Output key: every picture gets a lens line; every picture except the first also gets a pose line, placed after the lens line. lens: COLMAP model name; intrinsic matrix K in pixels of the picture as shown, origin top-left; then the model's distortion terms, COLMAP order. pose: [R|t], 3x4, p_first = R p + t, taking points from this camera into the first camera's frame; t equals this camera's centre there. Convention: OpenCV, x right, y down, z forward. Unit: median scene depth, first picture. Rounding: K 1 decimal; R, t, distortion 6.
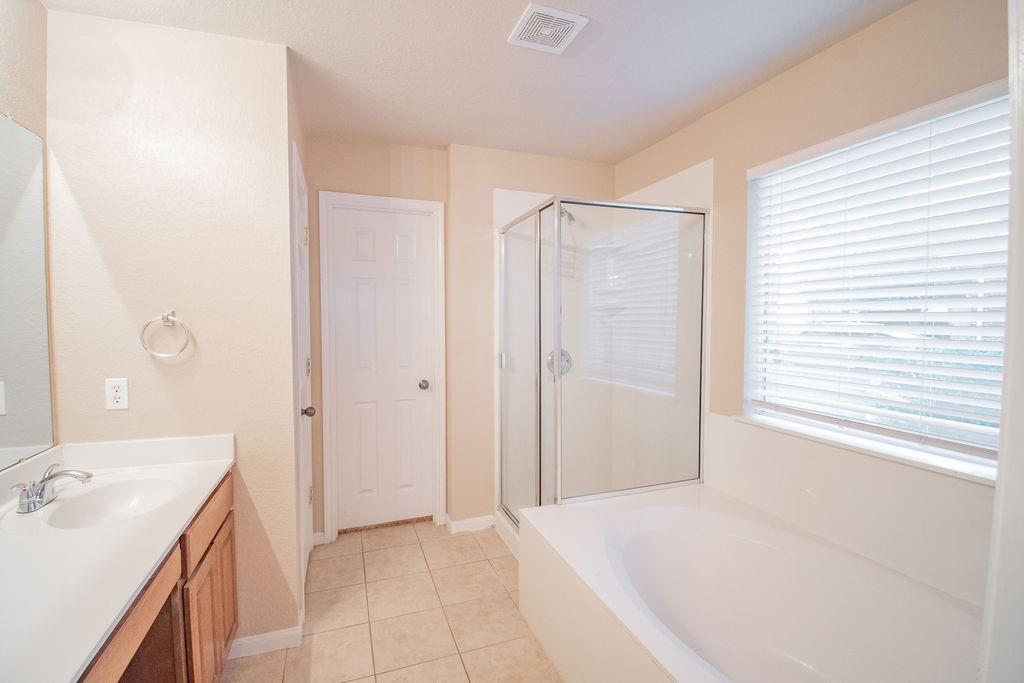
lens RADIAL K [[451.5, 0, 512.7], [0, 451.5, 339.1], [0, 0, 1]] dist [0.024704, -0.027622]
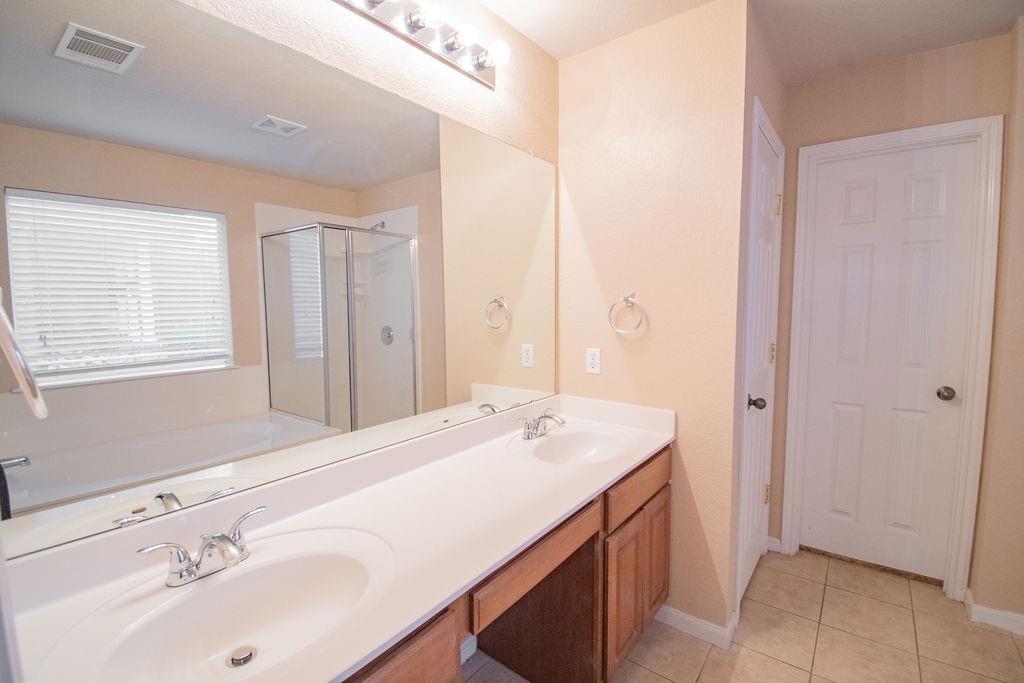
lens RADIAL K [[451.5, 0, 512.7], [0, 451.5, 339.1], [0, 0, 1]] dist [0.024704, -0.027622]
pose [[0.533238, 0.064131, -0.843531, 0.045436], [-0.028667, 0.997920, 0.057747, -0.004020], [0.845479, -0.006611, 0.533967, 0.140091]]
